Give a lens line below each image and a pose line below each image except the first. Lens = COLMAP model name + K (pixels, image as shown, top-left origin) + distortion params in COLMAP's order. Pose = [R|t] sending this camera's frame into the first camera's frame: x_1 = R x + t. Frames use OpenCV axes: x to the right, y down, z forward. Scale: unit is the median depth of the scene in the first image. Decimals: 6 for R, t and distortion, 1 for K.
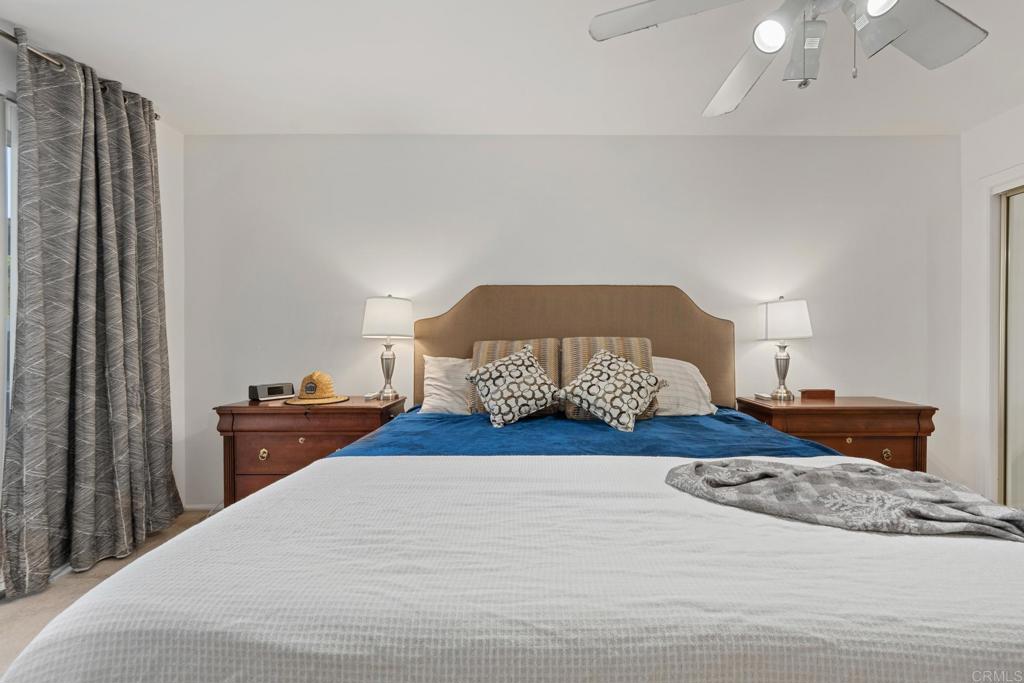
lens RADIAL K [[405.2, 0, 503.1], [0, 405.2, 345.3], [0, 0, 1]] dist [0.000533, 0.000154]
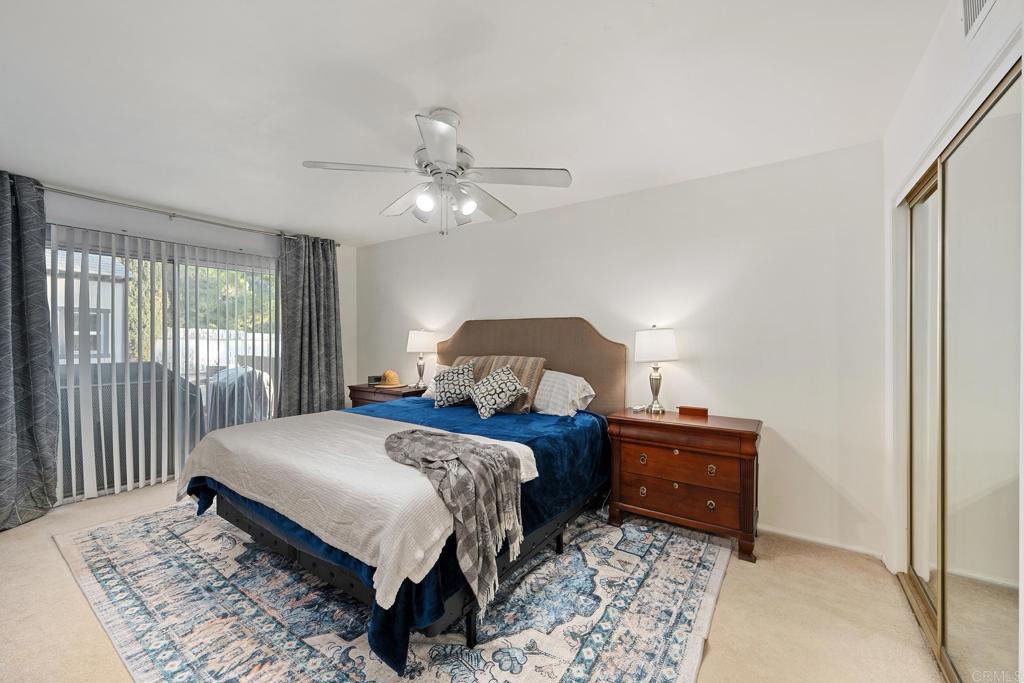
lens RADIAL K [[405.2, 0, 521.2], [0, 405.2, 338.3], [0, 0, 1]] dist [0.000533, 0.000154]
pose [[0.829416, 0.003407, -0.558622, 1.171736], [-0.007888, 0.999953, -0.005612, -0.083783], [0.558576, 0.009061, 0.829404, -0.215337]]
